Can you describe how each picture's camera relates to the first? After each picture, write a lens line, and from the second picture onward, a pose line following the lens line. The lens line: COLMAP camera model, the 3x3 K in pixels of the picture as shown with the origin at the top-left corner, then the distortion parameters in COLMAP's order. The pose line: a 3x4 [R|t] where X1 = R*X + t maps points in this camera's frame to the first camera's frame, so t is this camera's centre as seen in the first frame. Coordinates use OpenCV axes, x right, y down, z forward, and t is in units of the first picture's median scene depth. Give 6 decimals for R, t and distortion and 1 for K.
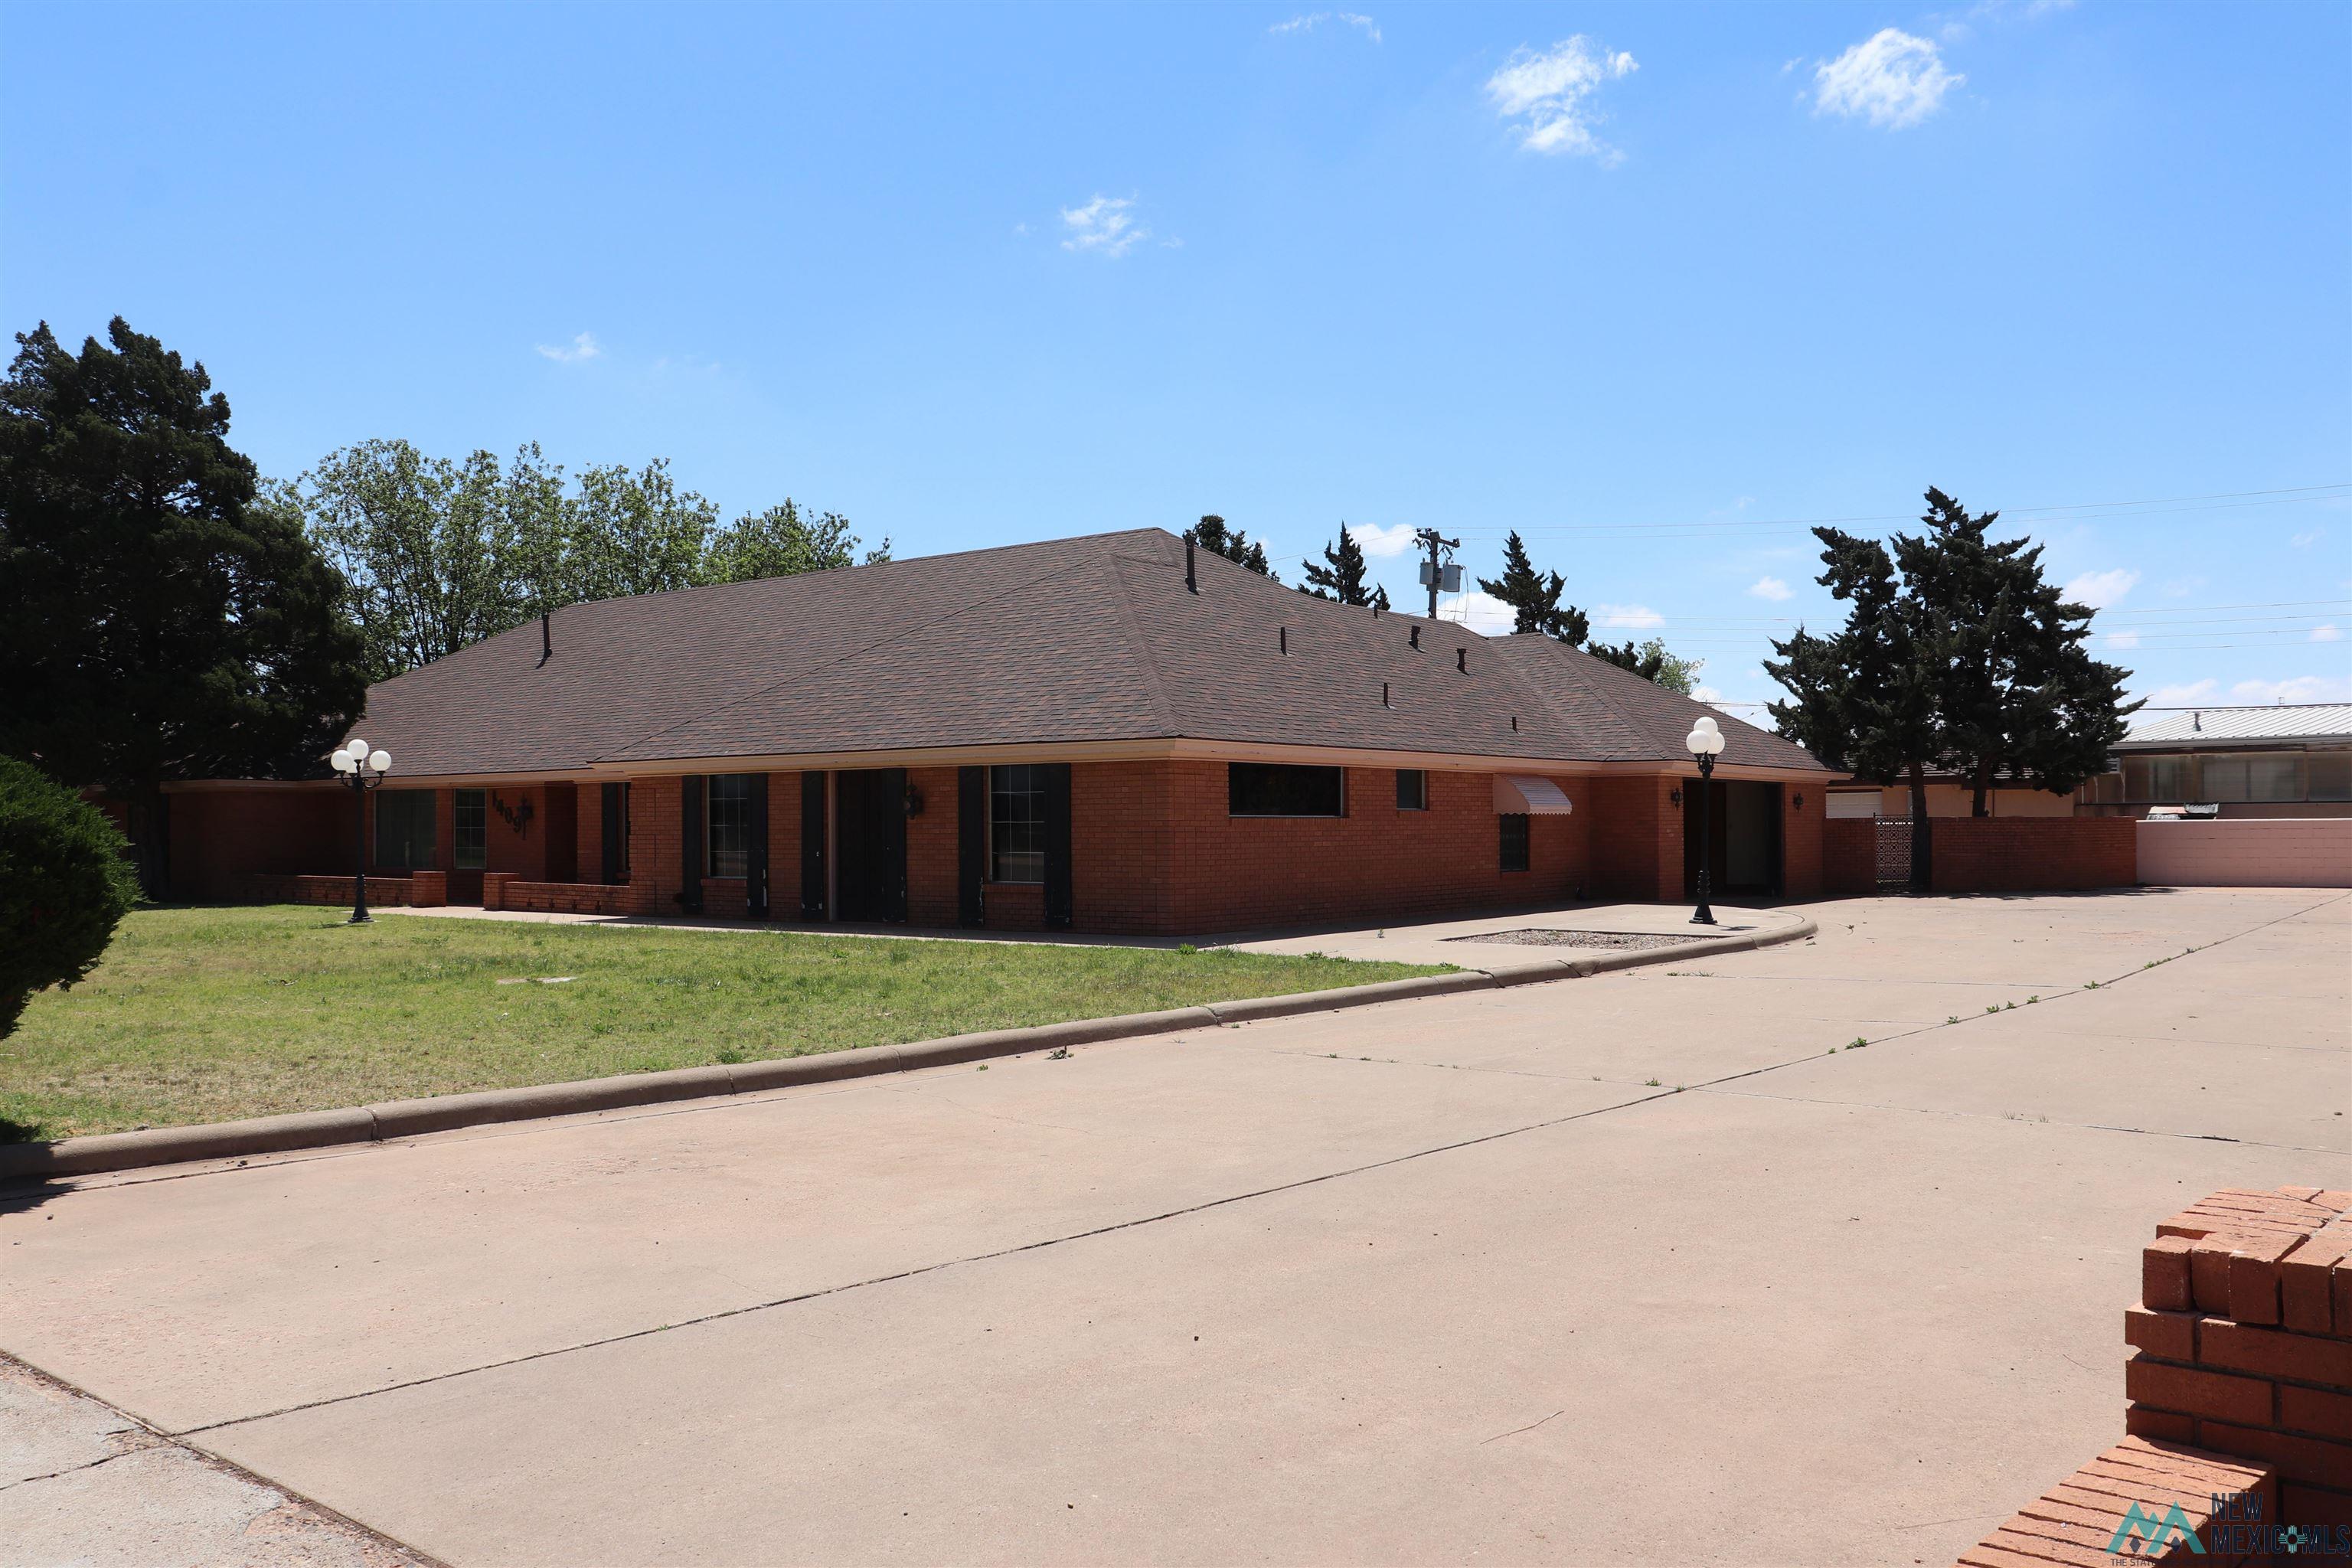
lens RADIAL K [[1950.2, 0, 1171.4], [0, 1950.2, 787.2], [0, 0, 1]] dist [-0.174770, 0.162593]
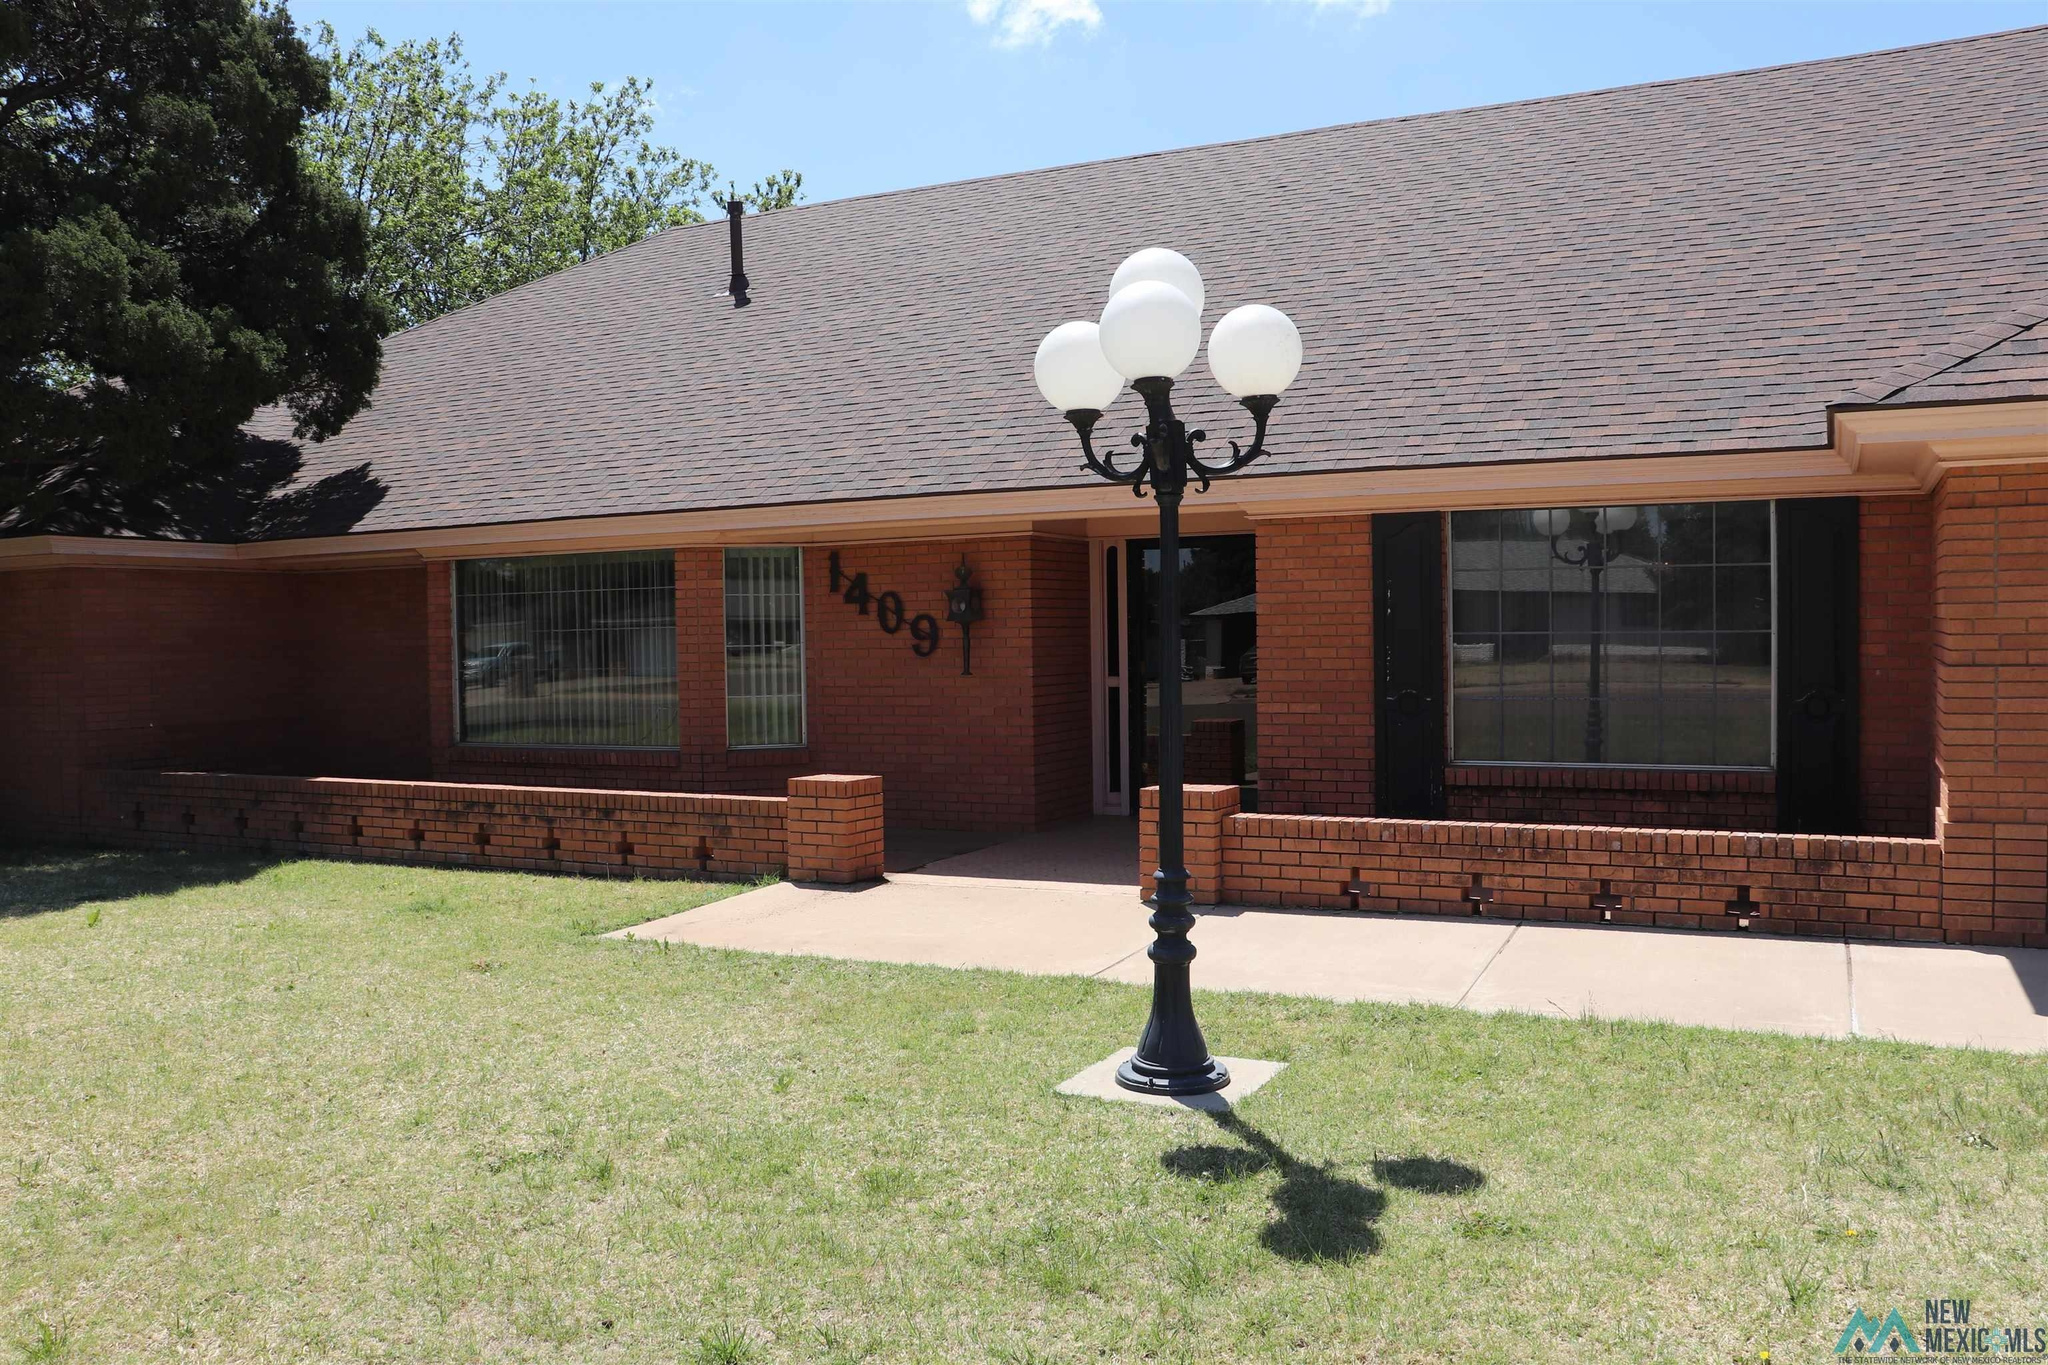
lens RADIAL K [[1698.2, 0, 1019.6], [0, 1698.2, 692.1], [0, 0, 1]] dist [-0.174770, 0.162593]
pose [[0.983084, -0.017508, 0.182317, -0.378437], [0.007547, 0.998448, 0.055186, 0.011605], [-0.183000, -0.052877, 0.981690, 0.640892]]
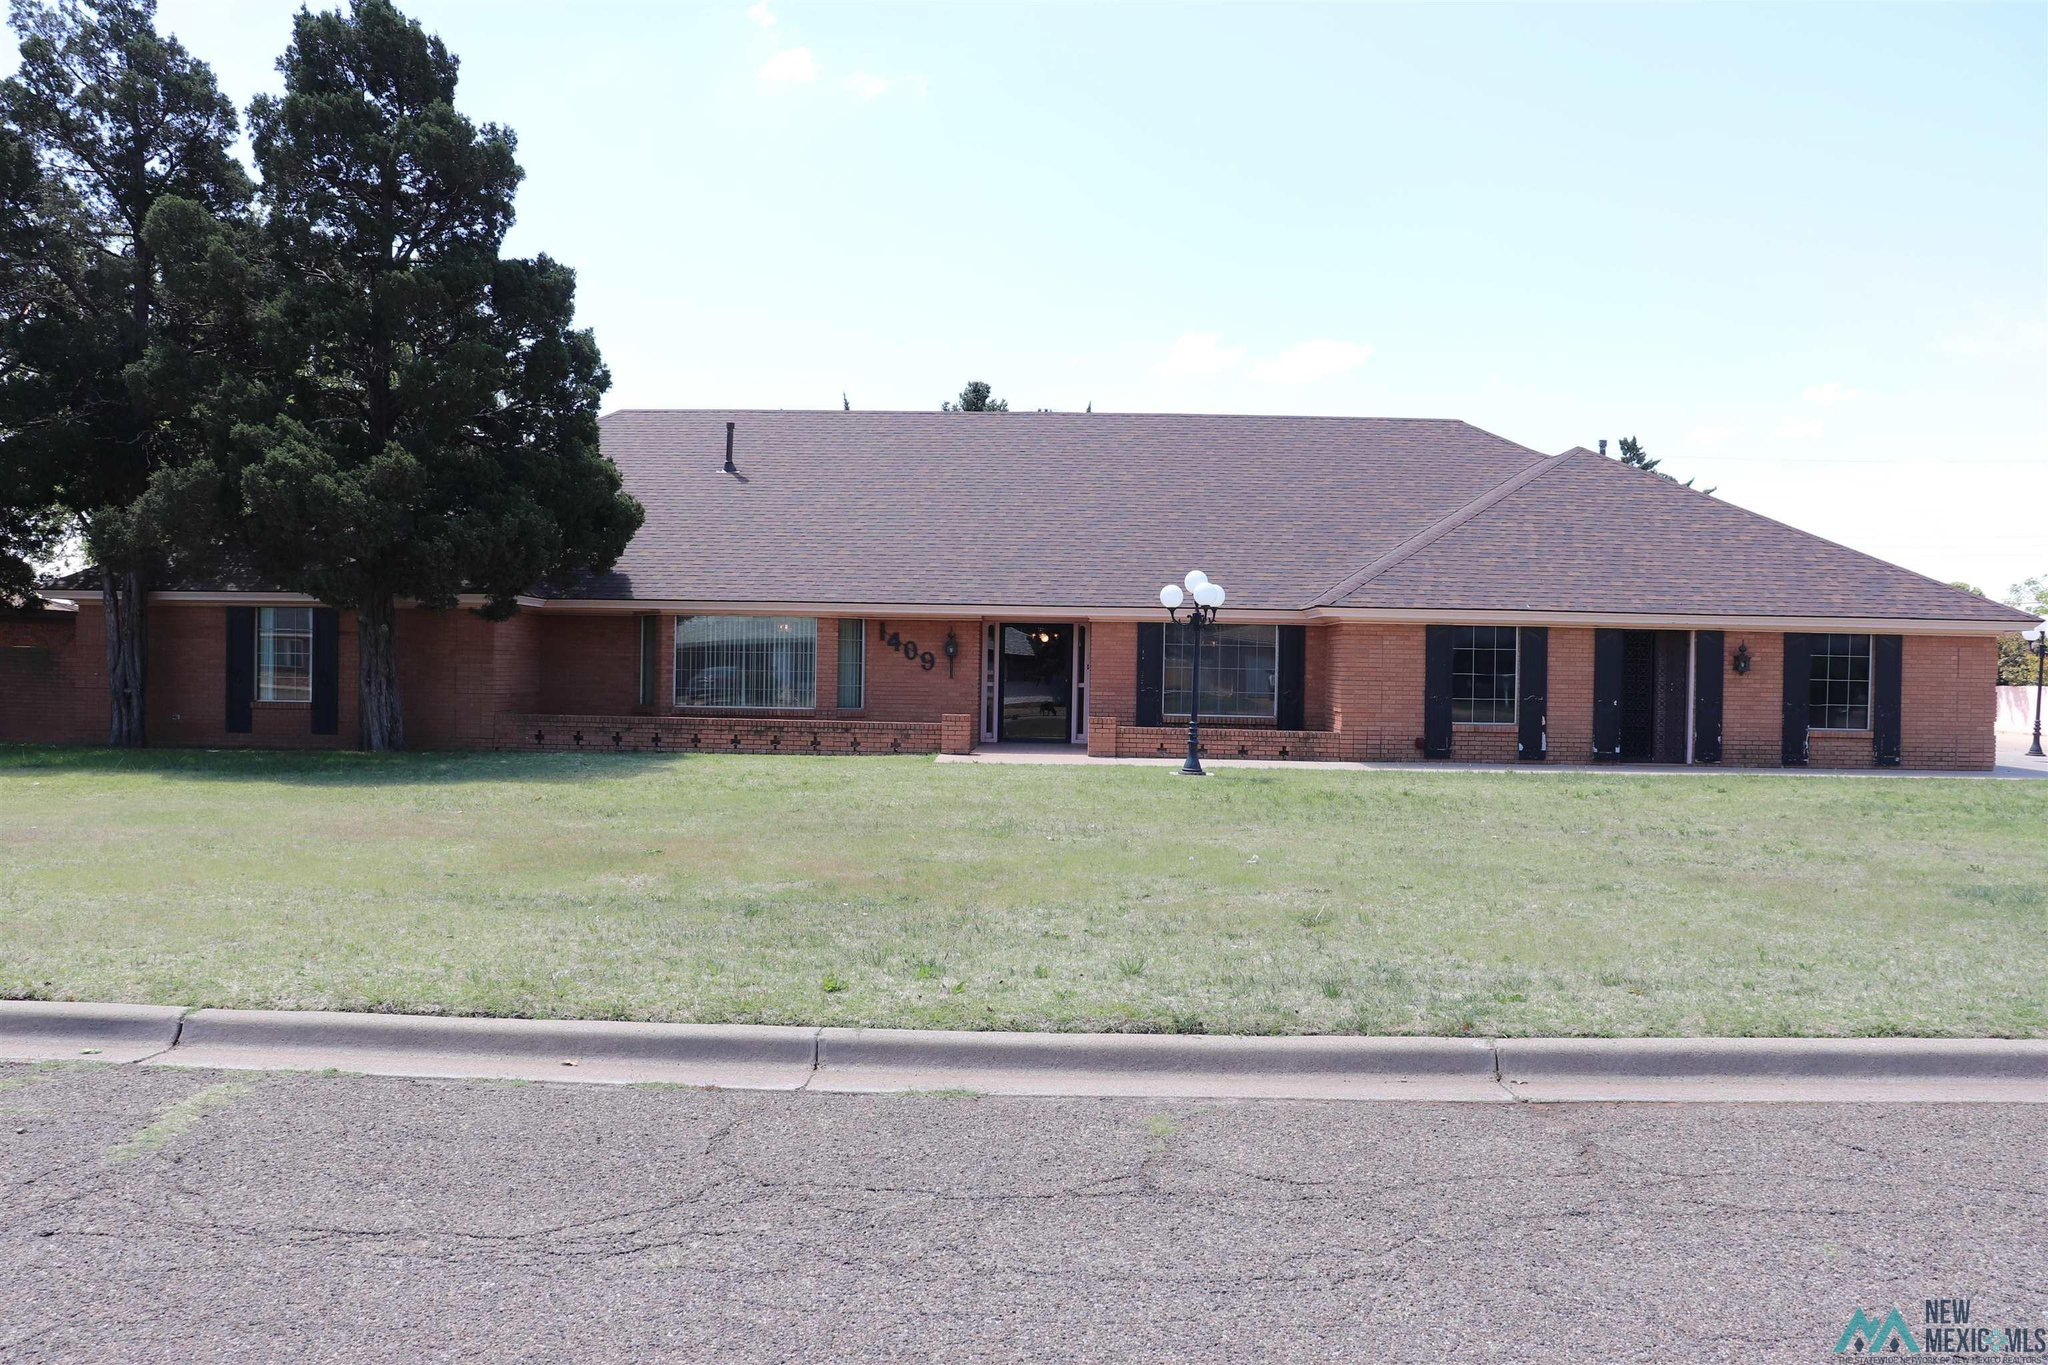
lens RADIAL K [[1698.2, 0, 1022.5], [0, 1698.2, 691.0], [0, 0, 1]] dist [-0.174770, 0.162593]
pose [[0.815648, 0.012480, 0.578414, -0.755037], [-0.034751, 0.999019, 0.027449, 0.009680], [-0.577504, -0.042489, 0.815281, 0.310615]]
